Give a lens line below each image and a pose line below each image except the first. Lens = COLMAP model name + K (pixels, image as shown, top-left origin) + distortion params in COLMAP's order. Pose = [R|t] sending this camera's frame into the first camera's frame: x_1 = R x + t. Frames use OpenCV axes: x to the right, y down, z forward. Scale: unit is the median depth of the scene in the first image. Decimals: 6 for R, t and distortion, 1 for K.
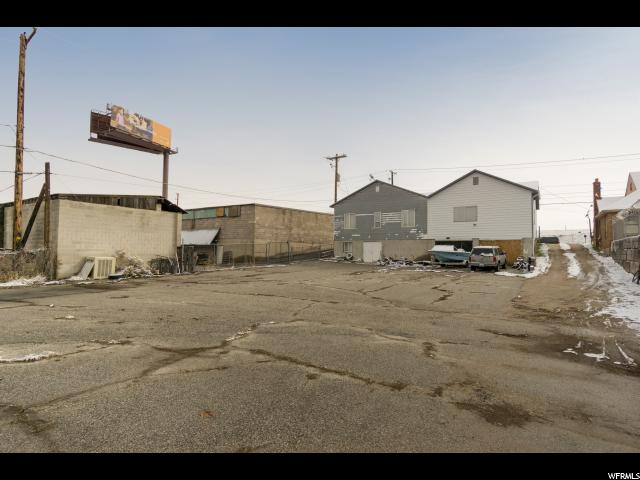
lens RADIAL K [[340.6, 0, 320.0], [0, 340.6, 240.0], [0, 0, 1]] dist [0.005828, 0.000394]
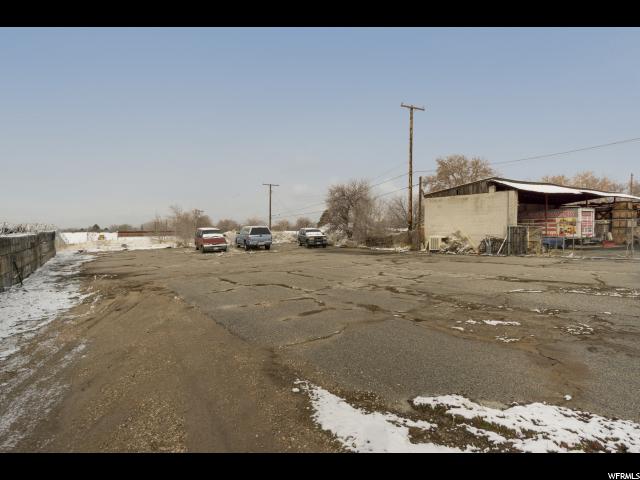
lens RADIAL K [[340.6, 0, 320.0], [0, 340.6, 240.0], [0, 0, 1]] dist [0.005828, 0.000394]
pose [[-0.382494, 0.003615, -0.923951, 0.695180], [0.016593, 0.999858, -0.002957, 0.053600], [0.923809, -0.016462, -0.382499, 0.949961]]
